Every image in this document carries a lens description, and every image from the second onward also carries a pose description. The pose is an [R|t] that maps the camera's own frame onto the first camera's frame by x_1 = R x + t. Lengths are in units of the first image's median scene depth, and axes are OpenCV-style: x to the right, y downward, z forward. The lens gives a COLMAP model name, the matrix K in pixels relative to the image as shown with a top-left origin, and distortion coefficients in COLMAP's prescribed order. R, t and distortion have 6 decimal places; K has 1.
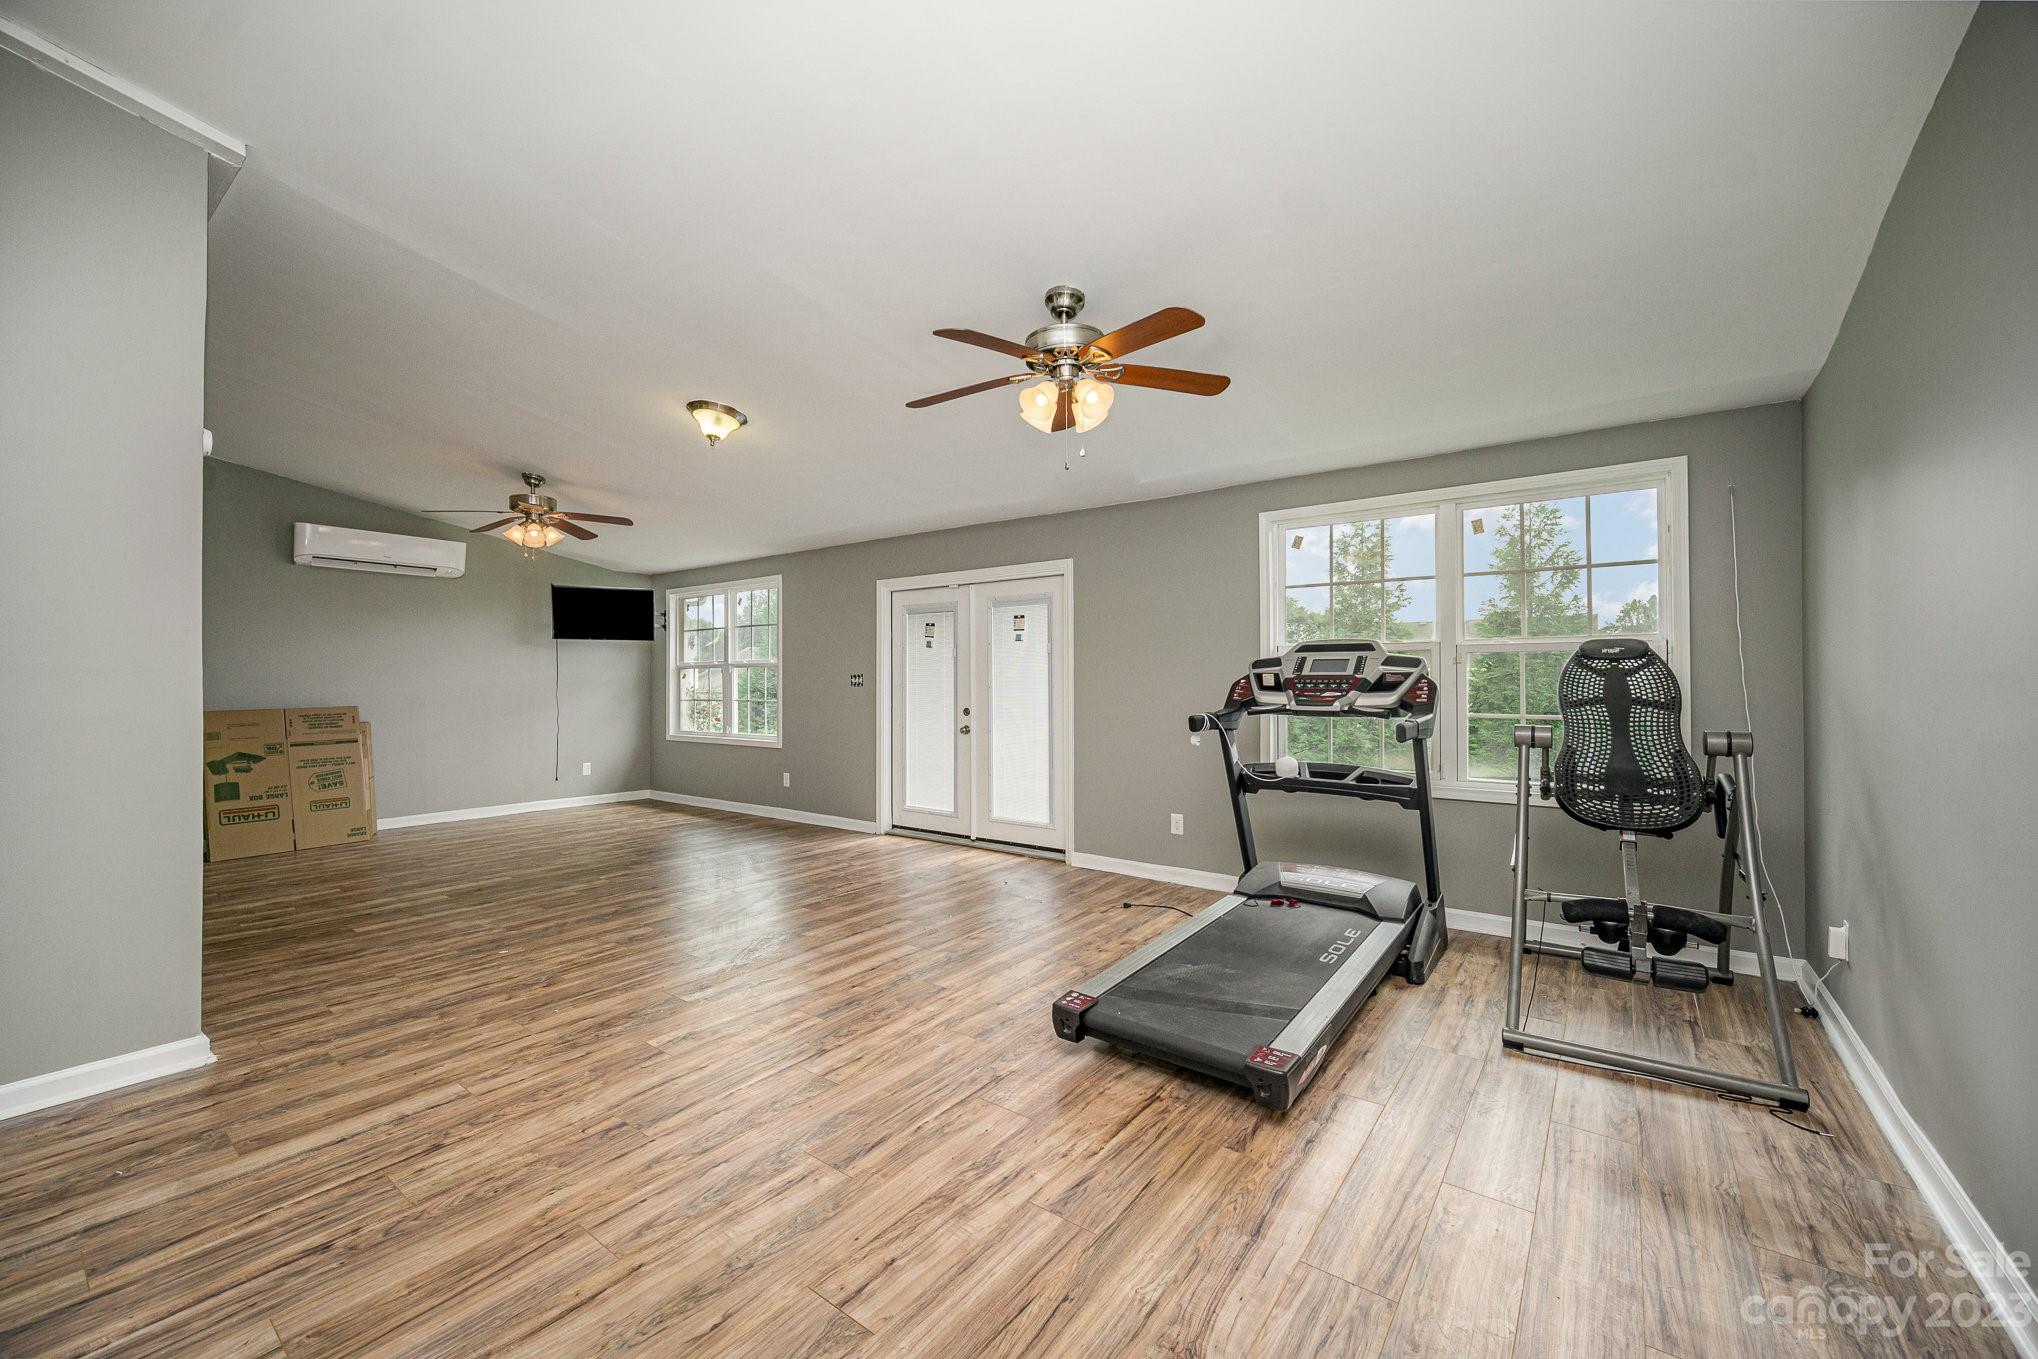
lens RADIAL K [[800.0, 0, 1006.9], [0, 800.0, 673.2], [0, 0, 1]] dist [-0.001974, -0.000333]
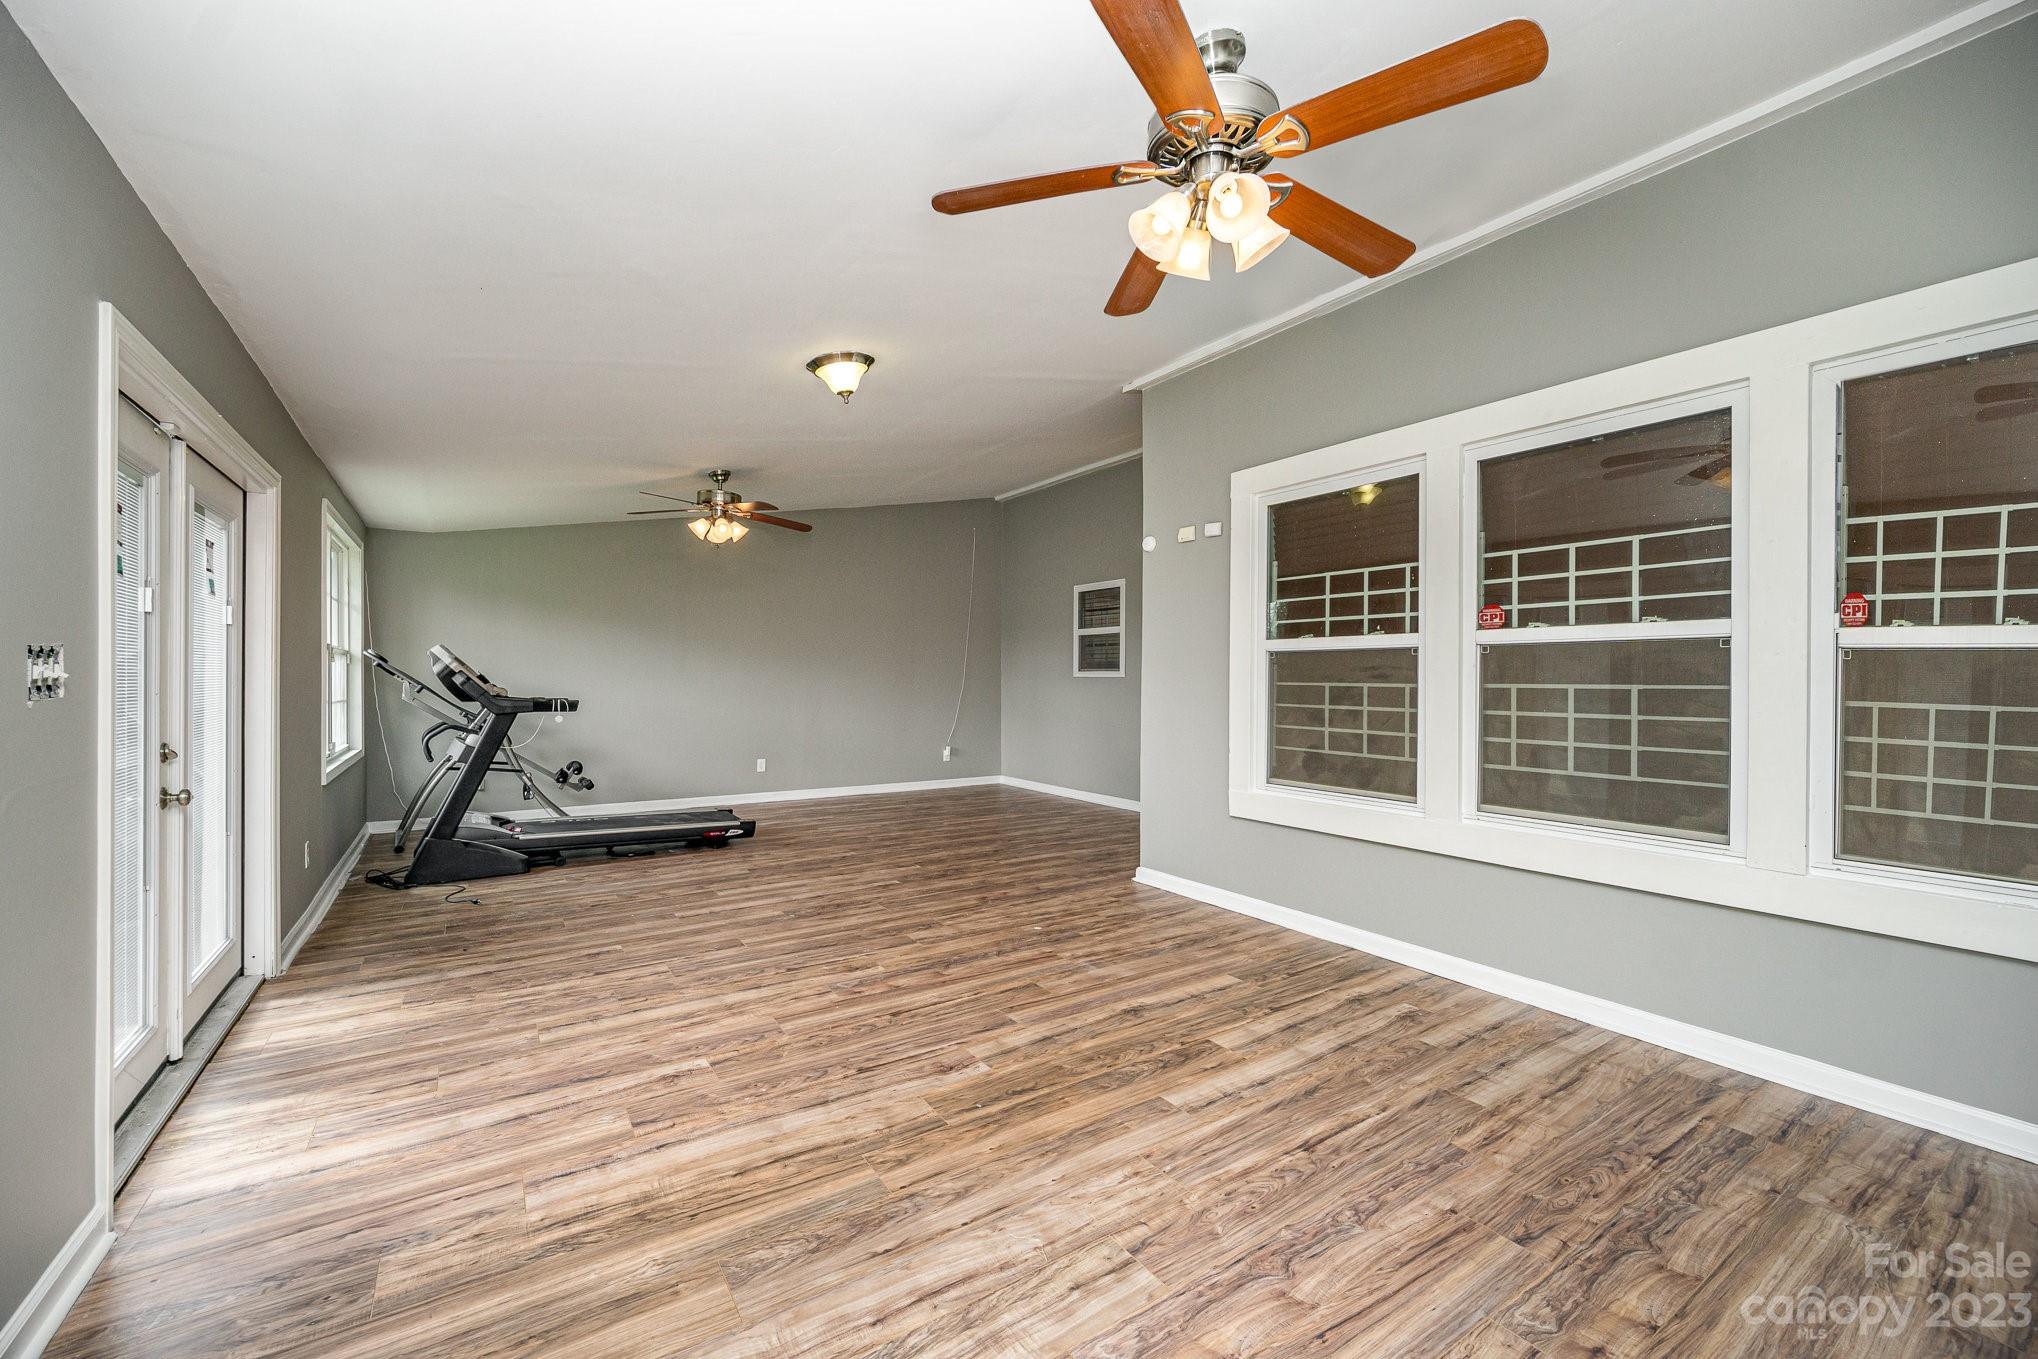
lens RADIAL K [[818.8, 0, 1016.4], [0, 818.8, 668.0], [0, 0, 1]] dist [-0.000299, -0.000099]
pose [[-0.945008, 0.004734, 0.327012, -1.006309], [-0.002029, 0.999791, -0.020336, 0.024271], [-0.327040, -0.019881, -0.944801, 2.143374]]
